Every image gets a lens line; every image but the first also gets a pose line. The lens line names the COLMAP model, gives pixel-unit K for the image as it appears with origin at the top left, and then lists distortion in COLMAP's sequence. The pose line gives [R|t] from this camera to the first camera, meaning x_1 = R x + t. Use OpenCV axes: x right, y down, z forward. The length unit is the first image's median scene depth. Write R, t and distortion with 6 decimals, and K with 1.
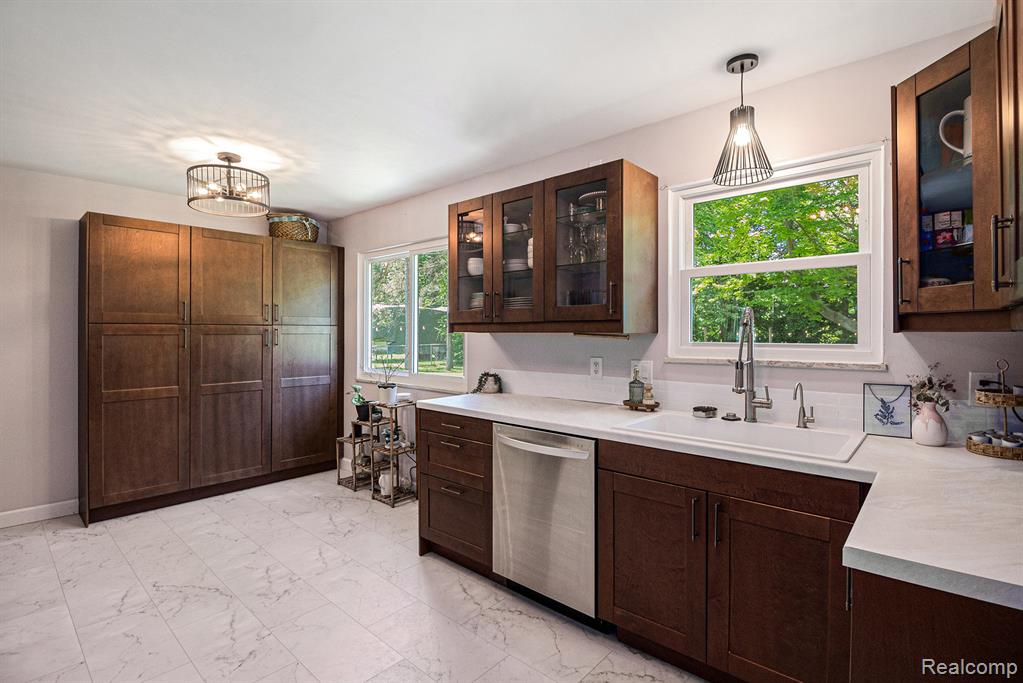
lens RADIAL K [[482.1, 0, 508.5], [0, 482.1, 332.1], [0, 0, 1]] dist [-0.000512, -0.012402]
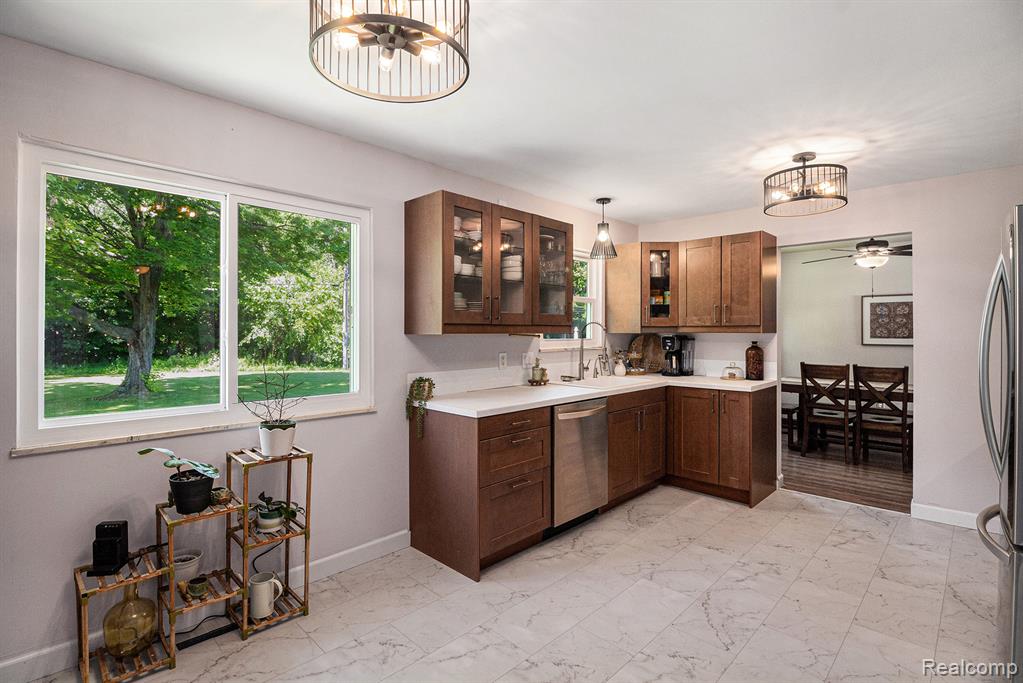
lens RADIAL K [[482.1, 0, 508.5], [0, 482.1, 332.1], [0, 0, 1]] dist [-0.000512, -0.012402]
pose [[0.047506, -0.001235, 0.998870, -0.822164], [-0.001713, 0.999998, 0.001318, -0.003578], [-0.998869, -0.001774, 0.047503, 0.685241]]
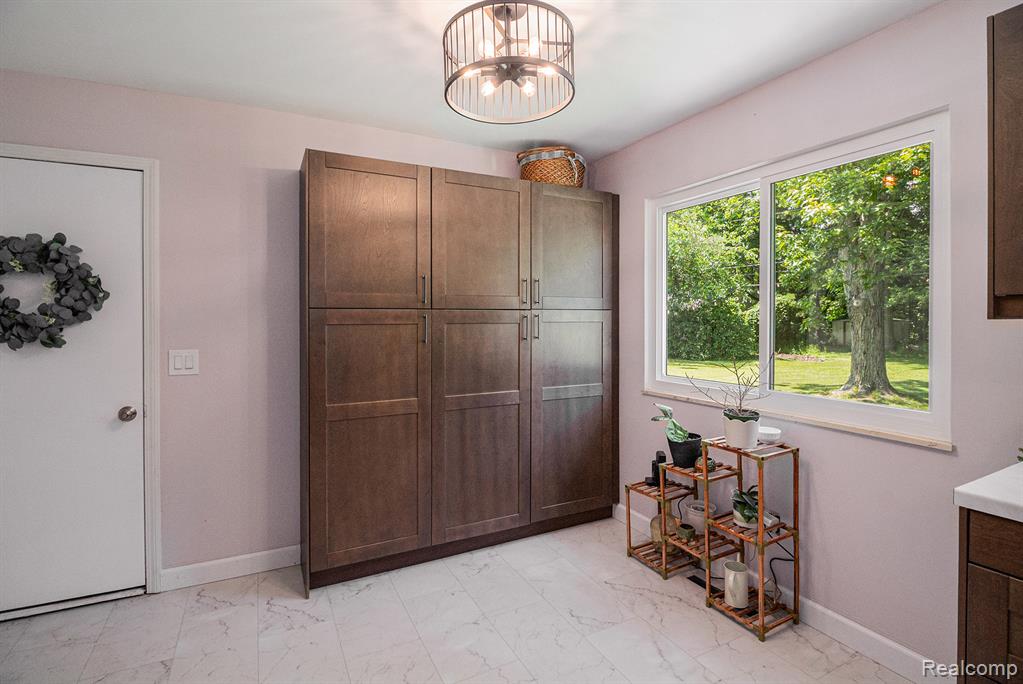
lens RADIAL K [[491.4, 0, 513.2], [0, 491.4, 321.4], [0, 0, 1]] dist [-0.003650, -0.000462]
pose [[0.937824, -0.003044, -0.347099, -0.301276], [0.004512, 0.999984, 0.003421, -0.000394], [0.347083, -0.004775, 0.937822, 0.371123]]
